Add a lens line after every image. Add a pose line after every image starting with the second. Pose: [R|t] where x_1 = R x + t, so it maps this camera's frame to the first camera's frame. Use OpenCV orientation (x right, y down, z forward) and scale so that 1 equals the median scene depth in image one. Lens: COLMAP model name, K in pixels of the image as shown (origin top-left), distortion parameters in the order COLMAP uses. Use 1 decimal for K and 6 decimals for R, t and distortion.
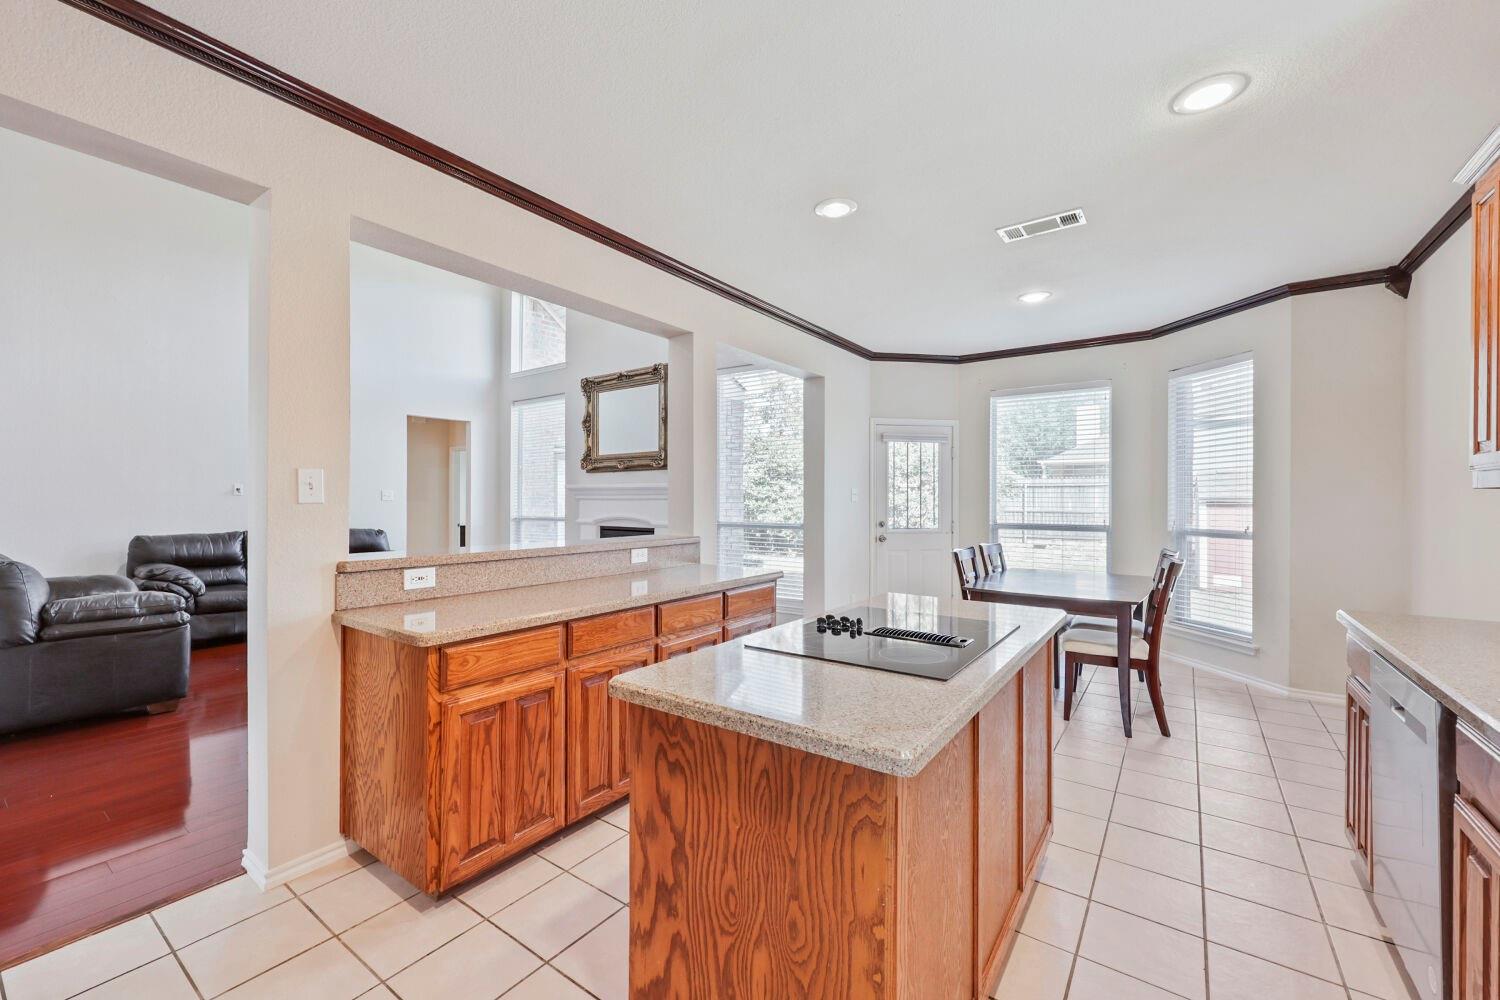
lens RADIAL K [[614.2, 0, 743.4], [0, 614.2, 496.9], [0, 0, 1]] dist [-0.000834, 0.001407]
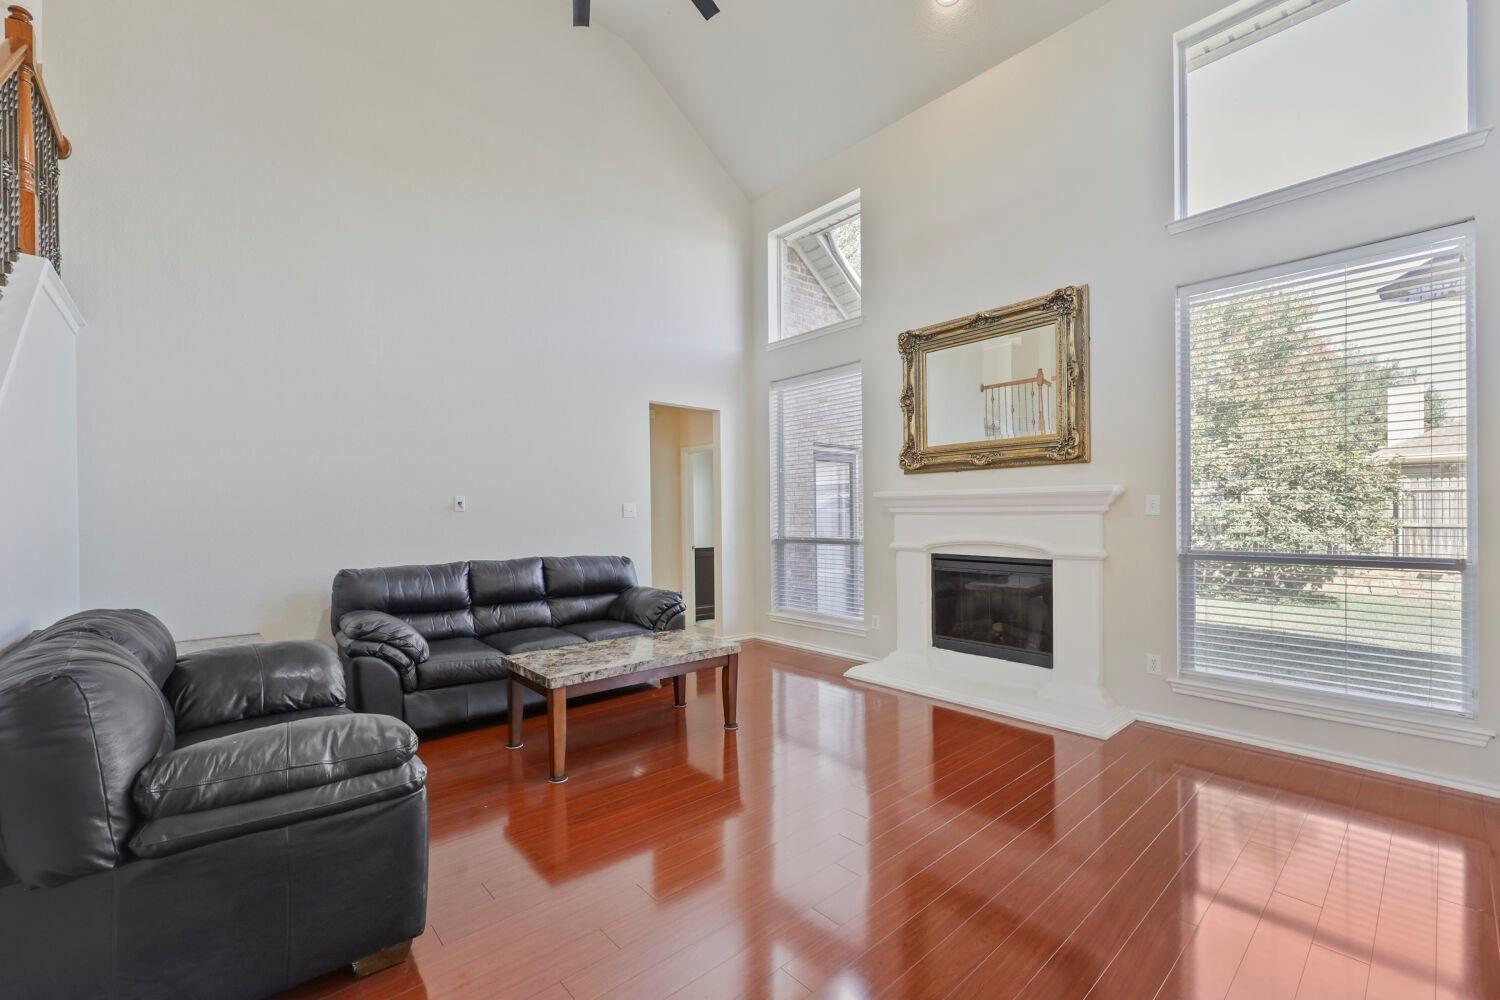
lens RADIAL K [[614.2, 0, 746.1], [0, 614.2, 525.0], [0, 0, 1]] dist [-0.000834, 0.001407]
pose [[0.977926, -0.003020, -0.208928, -0.321661], [0.007827, 0.999723, 0.022182, 0.000210], [0.208803, -0.023327, 0.977679, 0.340730]]
